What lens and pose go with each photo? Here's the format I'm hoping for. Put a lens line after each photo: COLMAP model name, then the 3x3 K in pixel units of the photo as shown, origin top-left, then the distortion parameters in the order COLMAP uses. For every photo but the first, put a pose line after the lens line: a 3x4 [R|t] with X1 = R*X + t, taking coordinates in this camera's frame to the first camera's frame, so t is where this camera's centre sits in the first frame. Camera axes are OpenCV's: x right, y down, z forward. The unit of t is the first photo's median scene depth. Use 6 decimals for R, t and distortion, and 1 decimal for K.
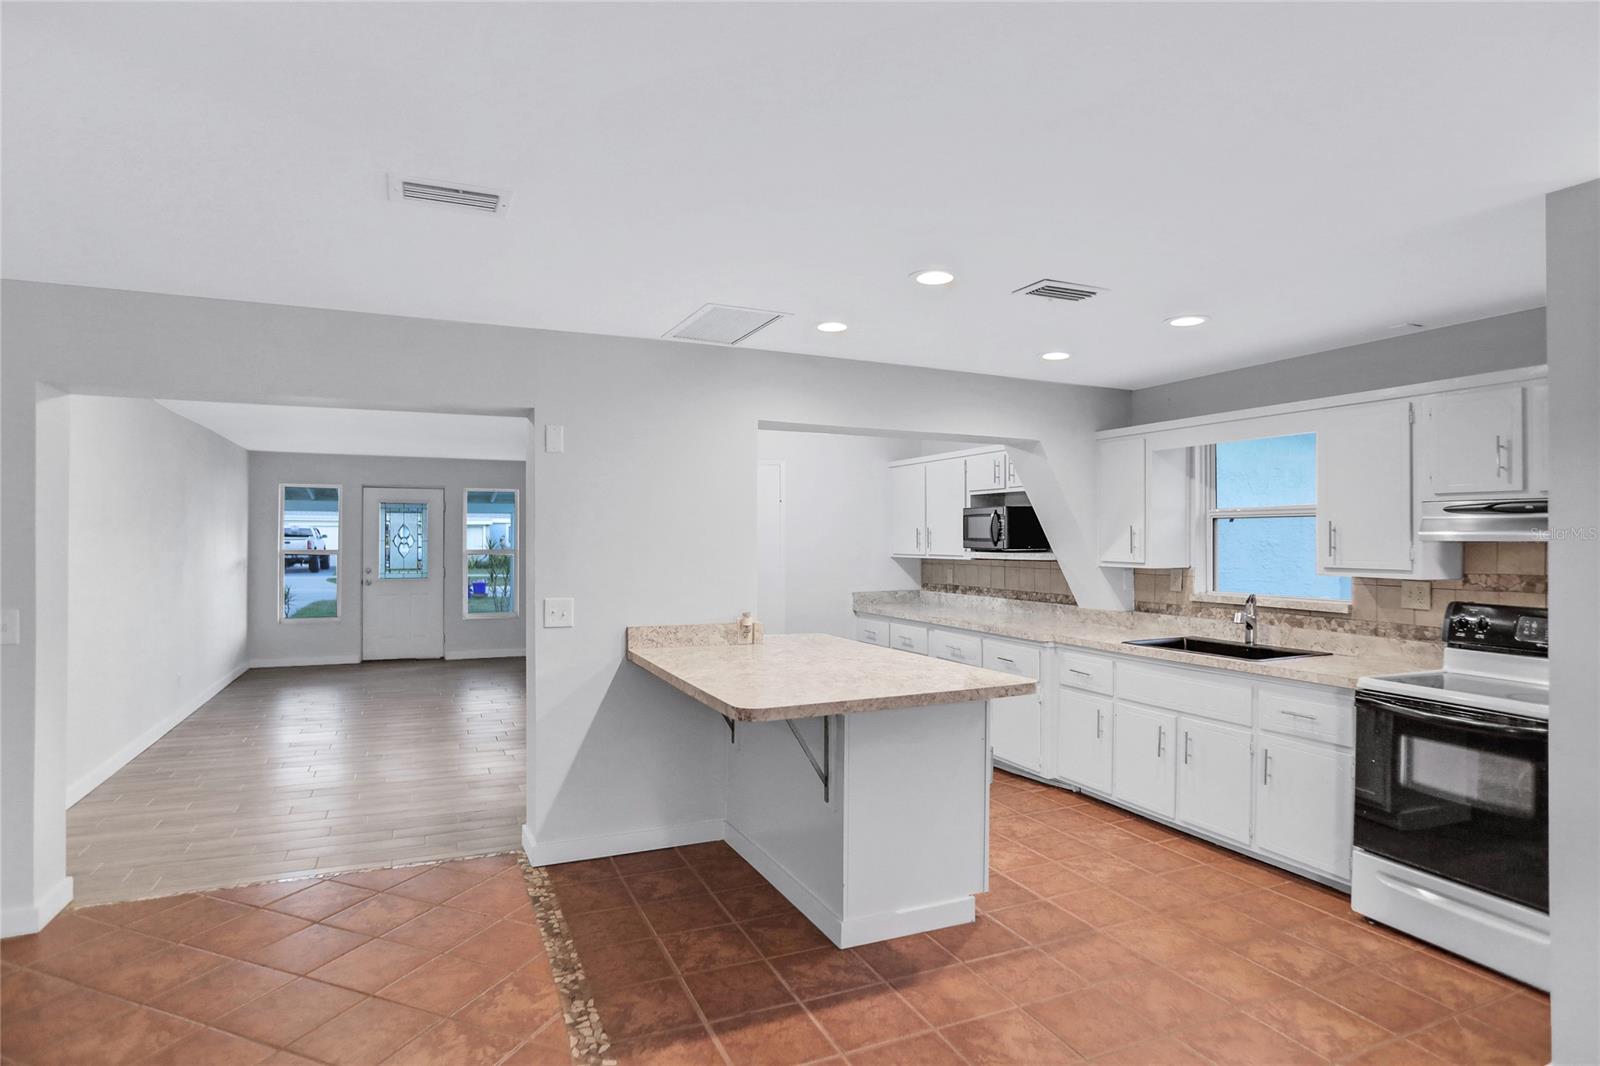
lens RADIAL K [[866.2, 0, 800.0], [0, 866.2, 533.0], [0, 0, 1]] dist [-0.101301, 0.075024]
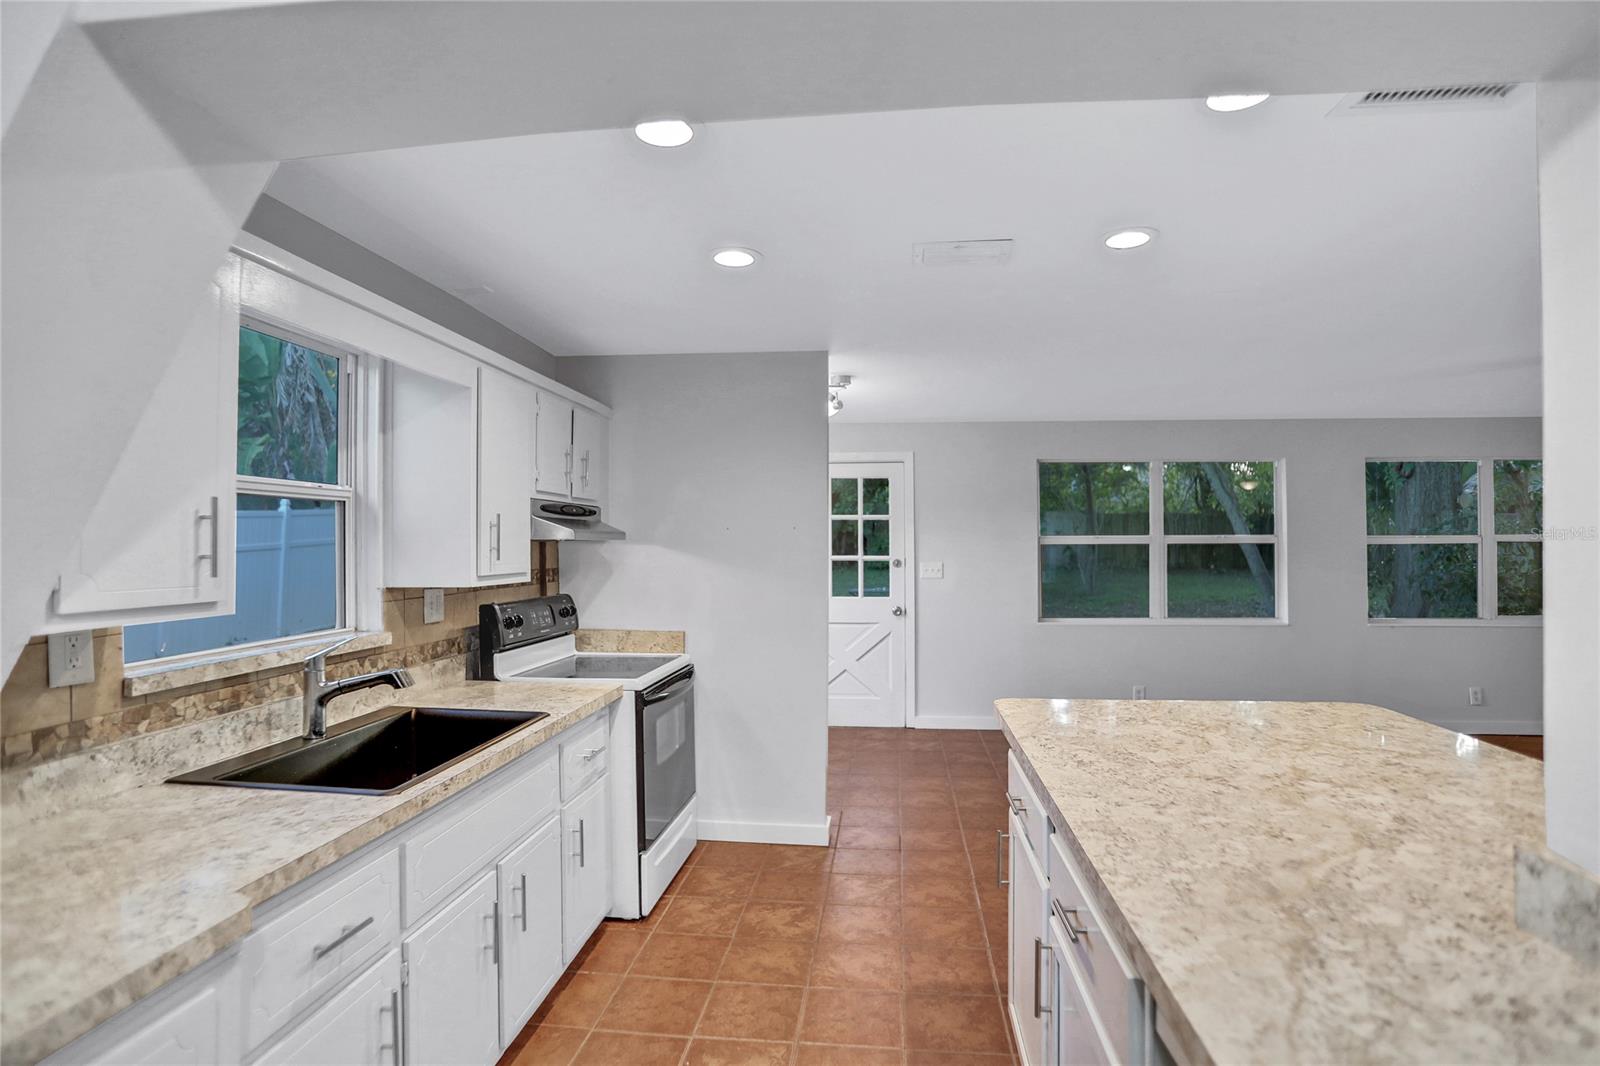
lens RADIAL K [[820.8, 0, 800.0], [0, 820.8, 533.0], [0, 0, 1]] dist [-0.065763, 0.035176]
pose [[-0.864558, 0.006330, 0.502494, 0.021891], [-0.001326, 0.999888, -0.014878, 0.011899], [-0.502532, -0.013529, -0.864453, 1.222648]]
